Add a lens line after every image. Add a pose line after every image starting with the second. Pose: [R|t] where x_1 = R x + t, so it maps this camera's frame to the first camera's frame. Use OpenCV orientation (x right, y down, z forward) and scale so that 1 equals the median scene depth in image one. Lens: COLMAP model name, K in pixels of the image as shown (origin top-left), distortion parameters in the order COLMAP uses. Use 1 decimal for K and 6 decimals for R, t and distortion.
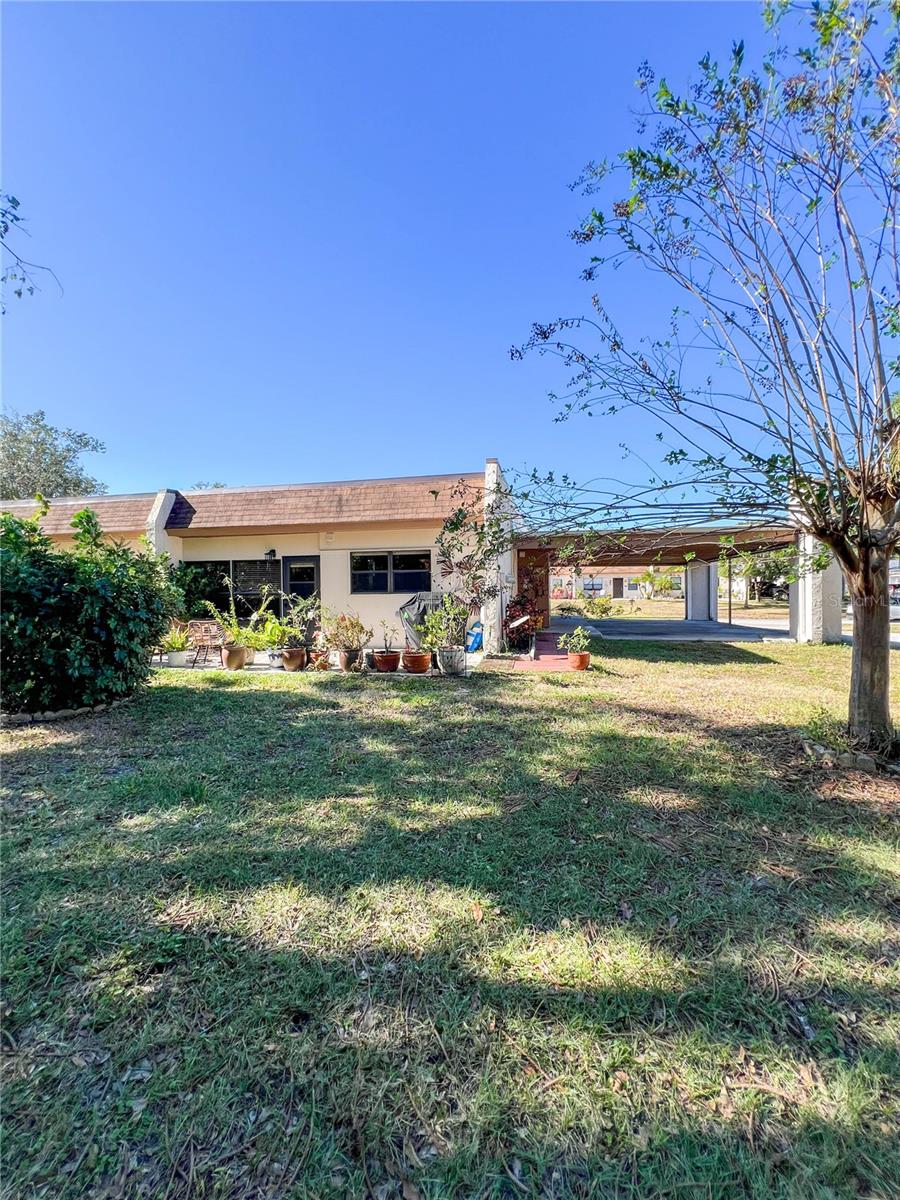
lens RADIAL K [[481.4, 0, 453.5], [0, 481.4, 594.4], [0, 0, 1]] dist [-0.001829, 0.000709]
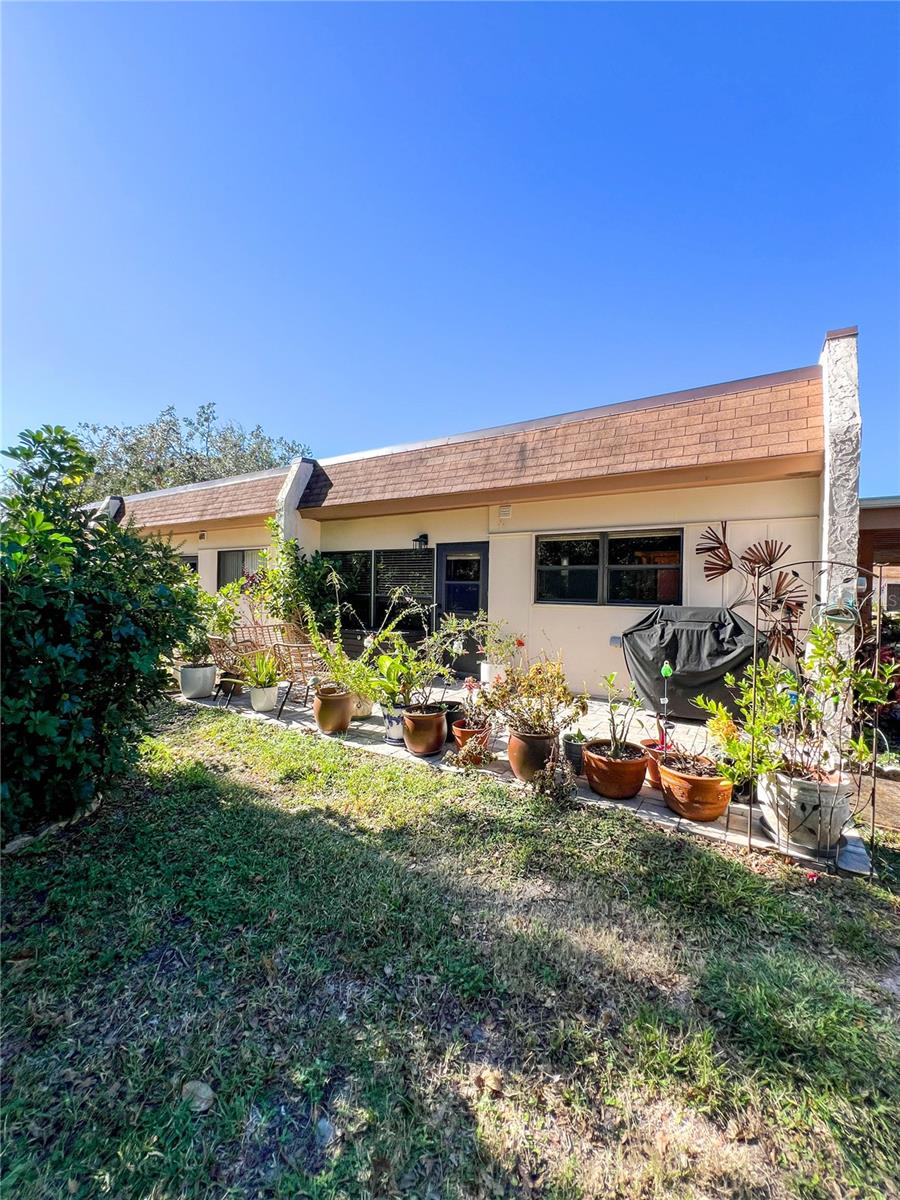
lens RADIAL K [[483.4, 0, 453.7], [0, 483.4, 598.6], [0, 0, 1]] dist [0.000993, 0.000030]
pose [[0.932178, 0.033801, -0.360420, -0.088321], [-0.030857, 0.999427, 0.013923, -0.012476], [0.360684, -0.001857, 0.932686, 0.391055]]
